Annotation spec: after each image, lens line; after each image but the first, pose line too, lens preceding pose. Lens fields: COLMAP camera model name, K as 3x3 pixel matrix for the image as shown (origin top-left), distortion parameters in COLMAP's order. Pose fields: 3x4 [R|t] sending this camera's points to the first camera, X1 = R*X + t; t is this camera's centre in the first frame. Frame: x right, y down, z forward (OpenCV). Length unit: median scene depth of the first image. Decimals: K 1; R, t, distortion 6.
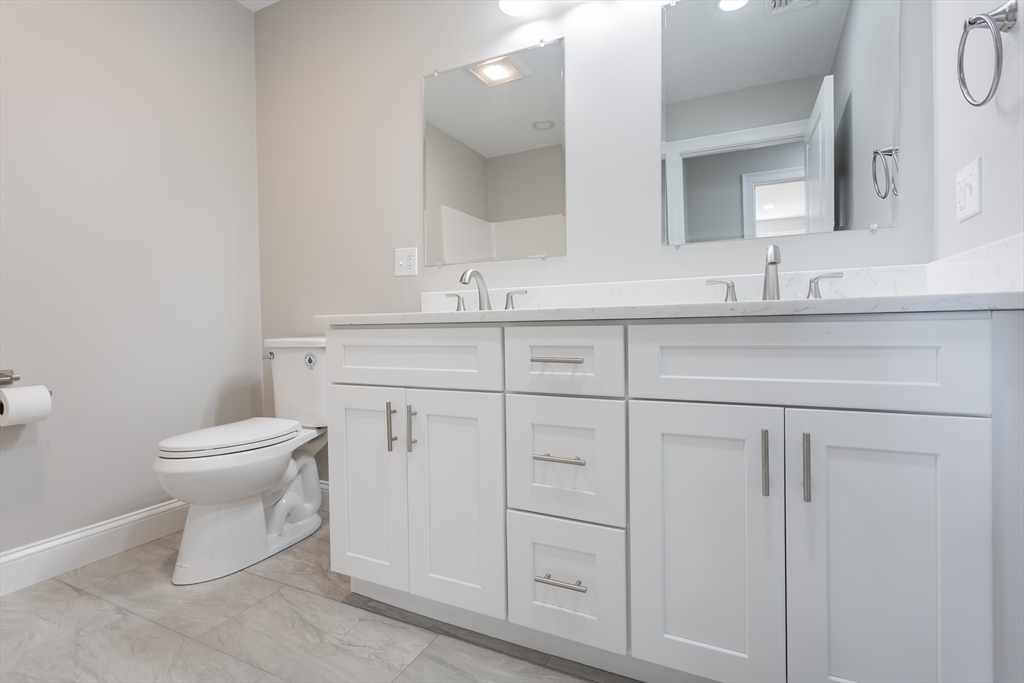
lens RADIAL K [[481.9, 0, 512.0], [0, 481.9, 341.5], [0, 0, 1]] dist [-0.000962, 0.000081]
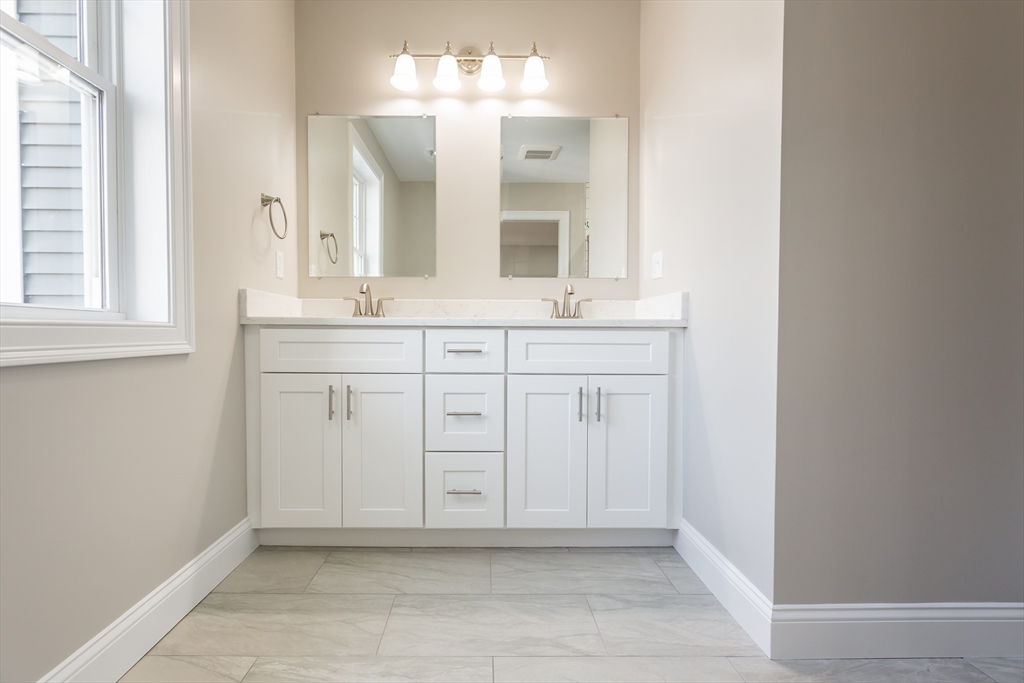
lens RADIAL K [[481.9, 0, 512.0], [0, 481.9, 341.5], [0, 0, 1]] dist [-0.000962, 0.000081]
pose [[0.880994, 0.012762, 0.472956, -0.500817], [-0.010235, 0.999916, -0.007916, 0.018878], [-0.473017, 0.002133, 0.881051, -0.446509]]
